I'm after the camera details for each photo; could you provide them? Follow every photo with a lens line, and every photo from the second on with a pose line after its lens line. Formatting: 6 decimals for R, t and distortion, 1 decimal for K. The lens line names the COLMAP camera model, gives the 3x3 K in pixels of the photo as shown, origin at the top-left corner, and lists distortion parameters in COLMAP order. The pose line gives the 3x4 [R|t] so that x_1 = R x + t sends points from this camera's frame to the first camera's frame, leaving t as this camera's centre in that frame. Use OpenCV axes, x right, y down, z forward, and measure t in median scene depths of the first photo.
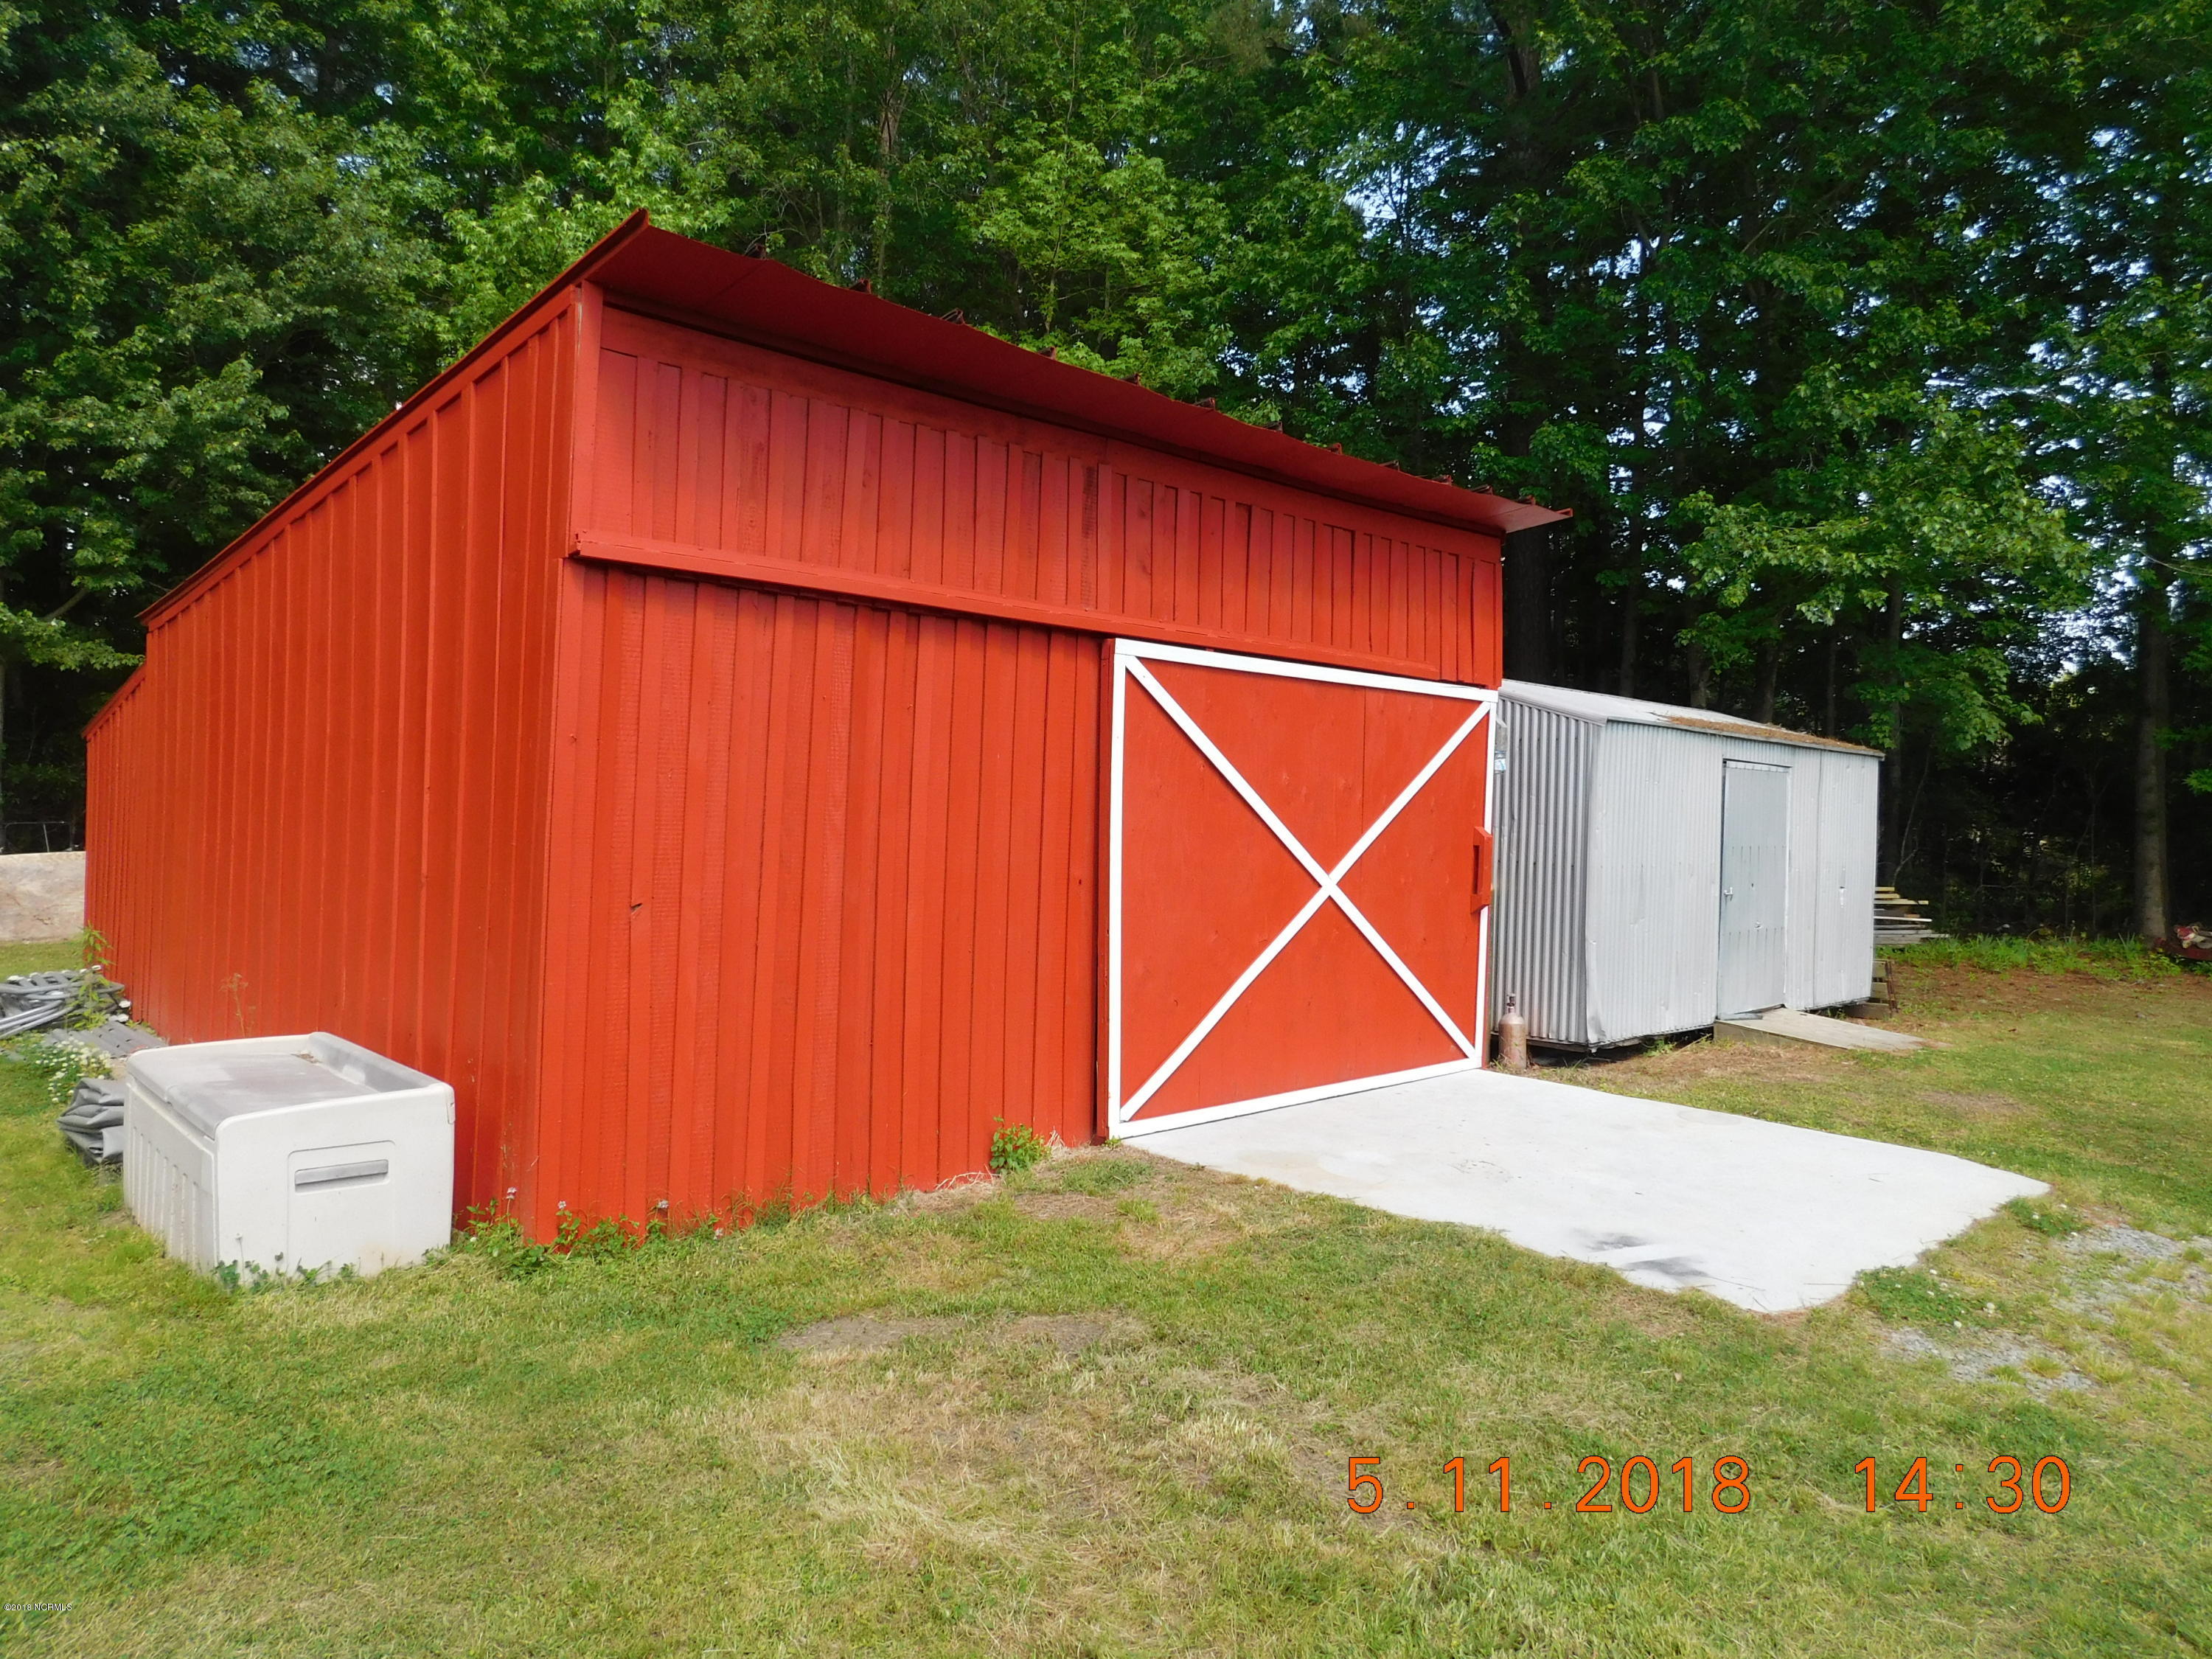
lens RADIAL K [[1540.3, 0, 1106.0], [0, 1540.3, 829.5], [0, 0, 1]] dist [-0.097855, 0.113639]
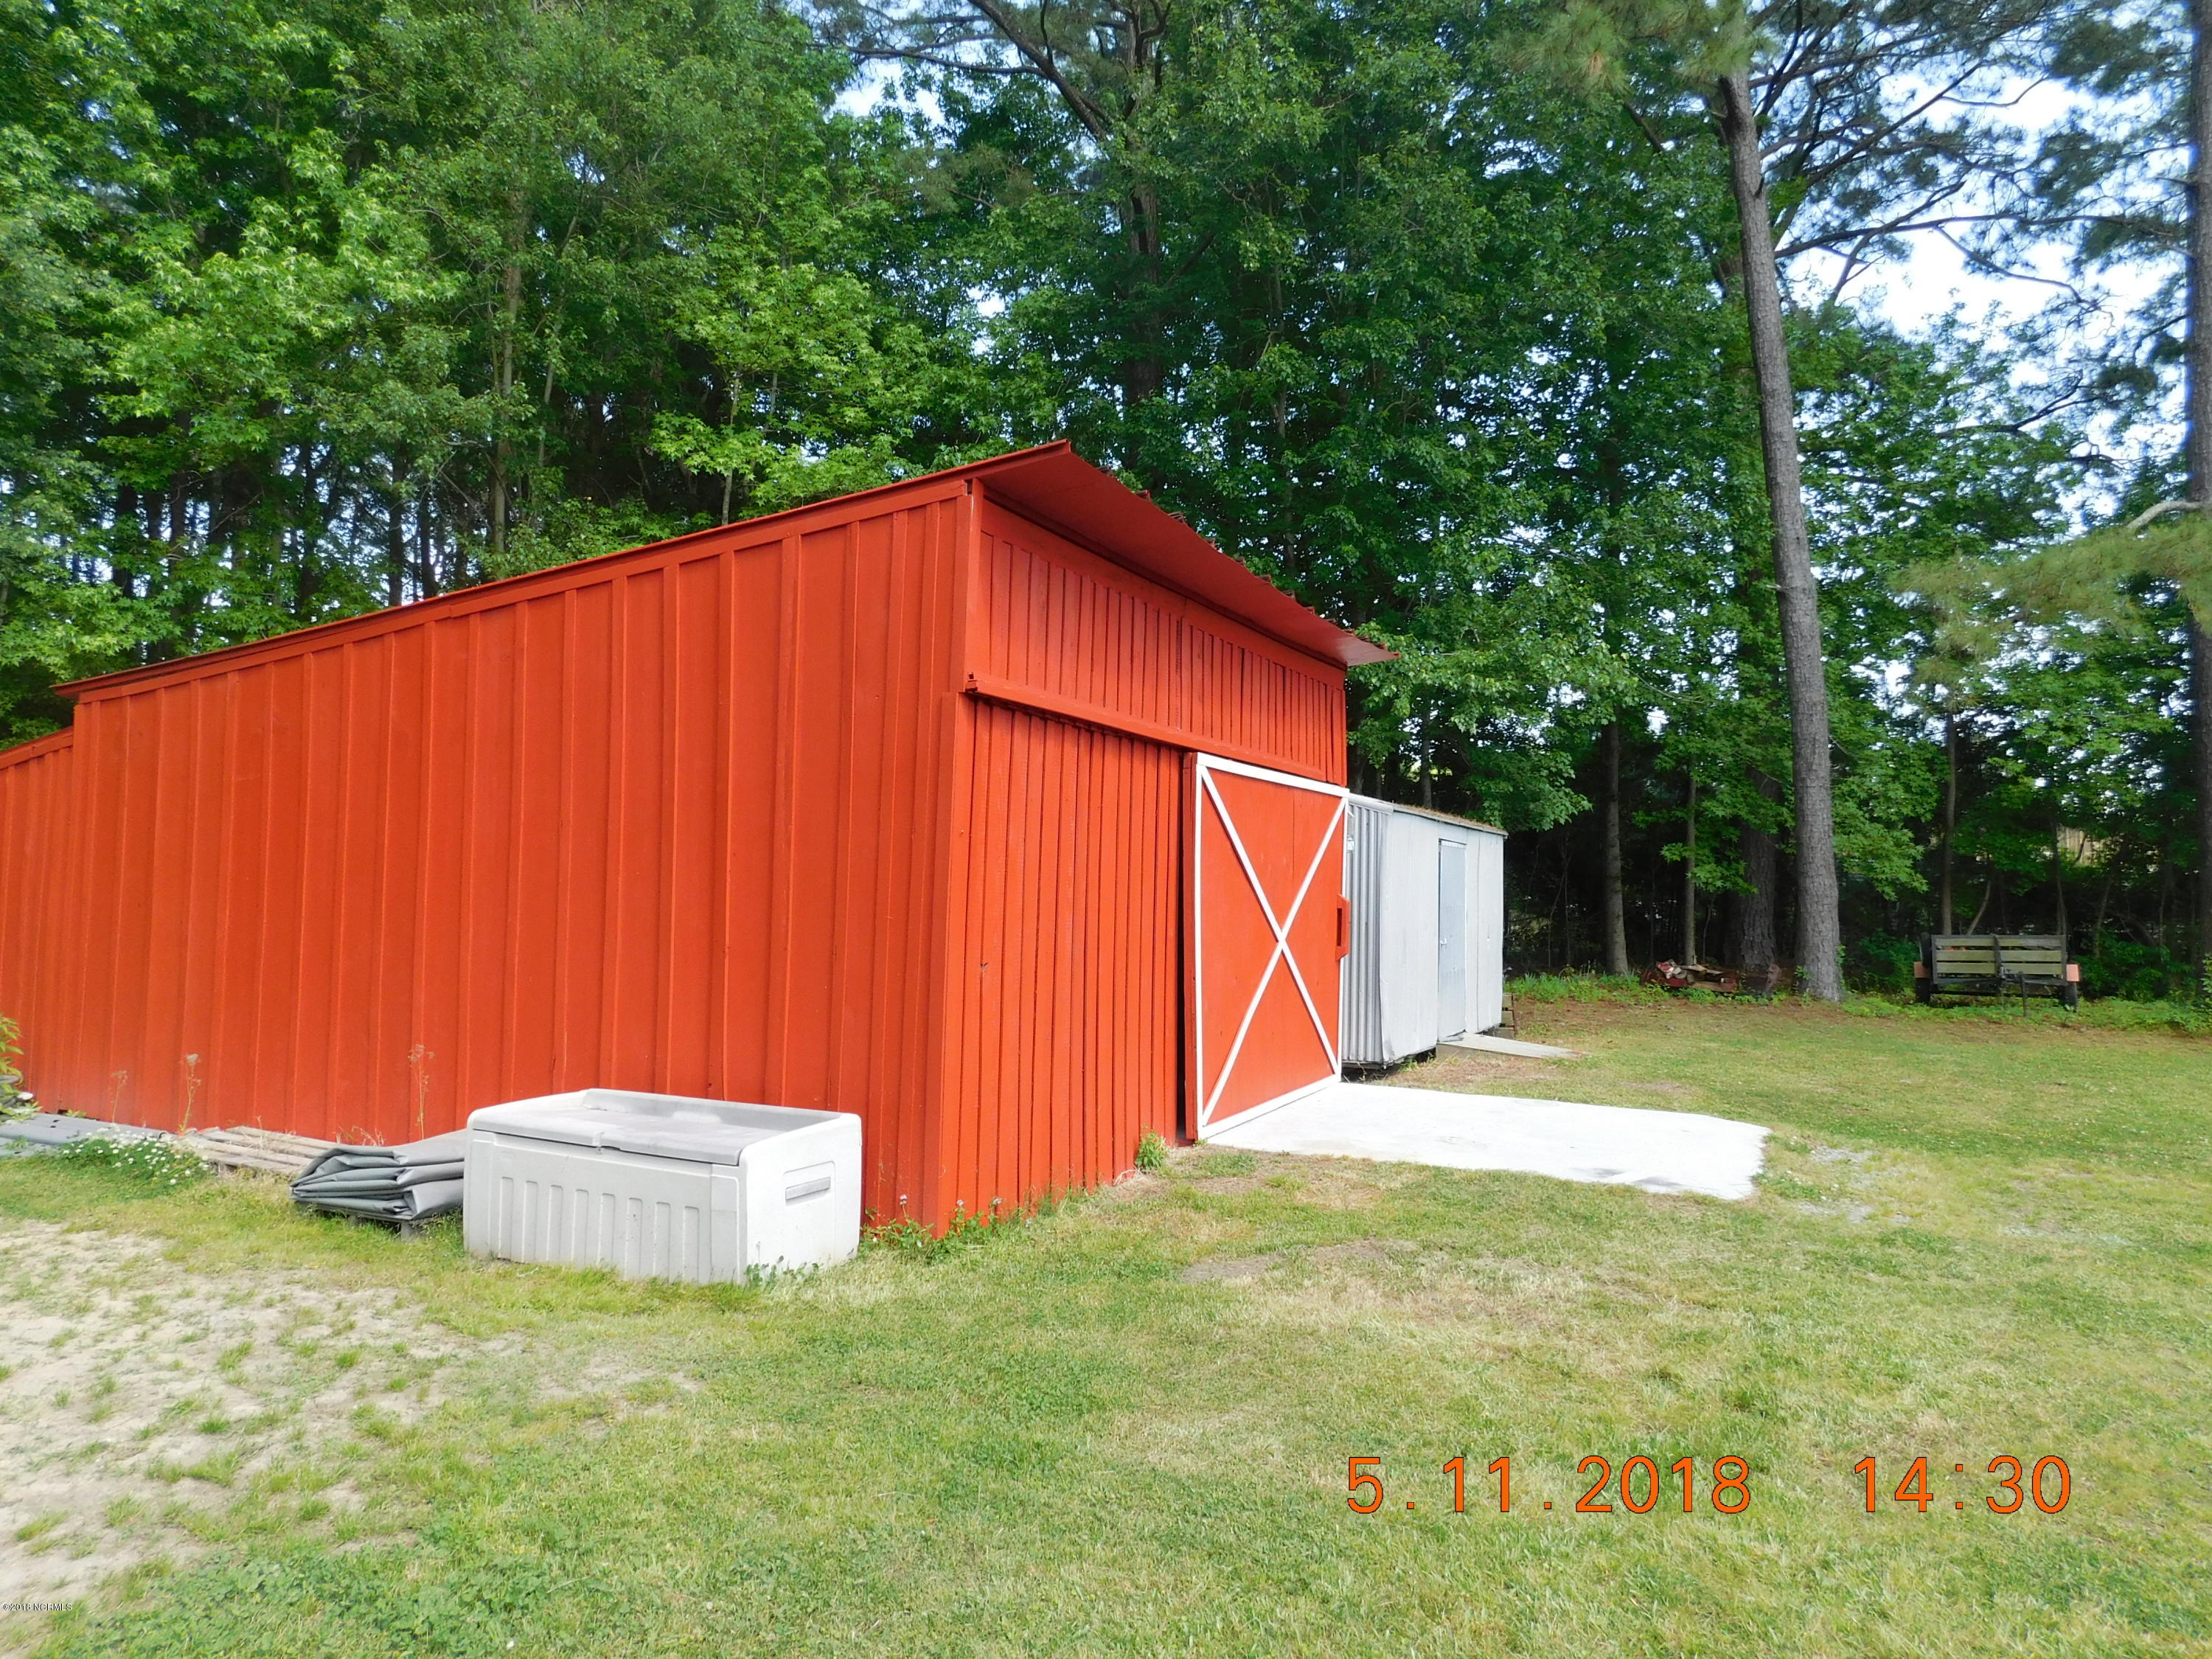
lens RADIAL K [[1560.1, 0, 1106.0], [0, 1560.1, 829.5], [0, 0, 1]] dist [-0.090747, 0.081312]
pose [[0.929498, 0.004180, 0.368804, -0.451168], [0.011848, 0.999081, -0.041183, -0.004696], [-0.368638, 0.042649, 0.928594, -0.158984]]
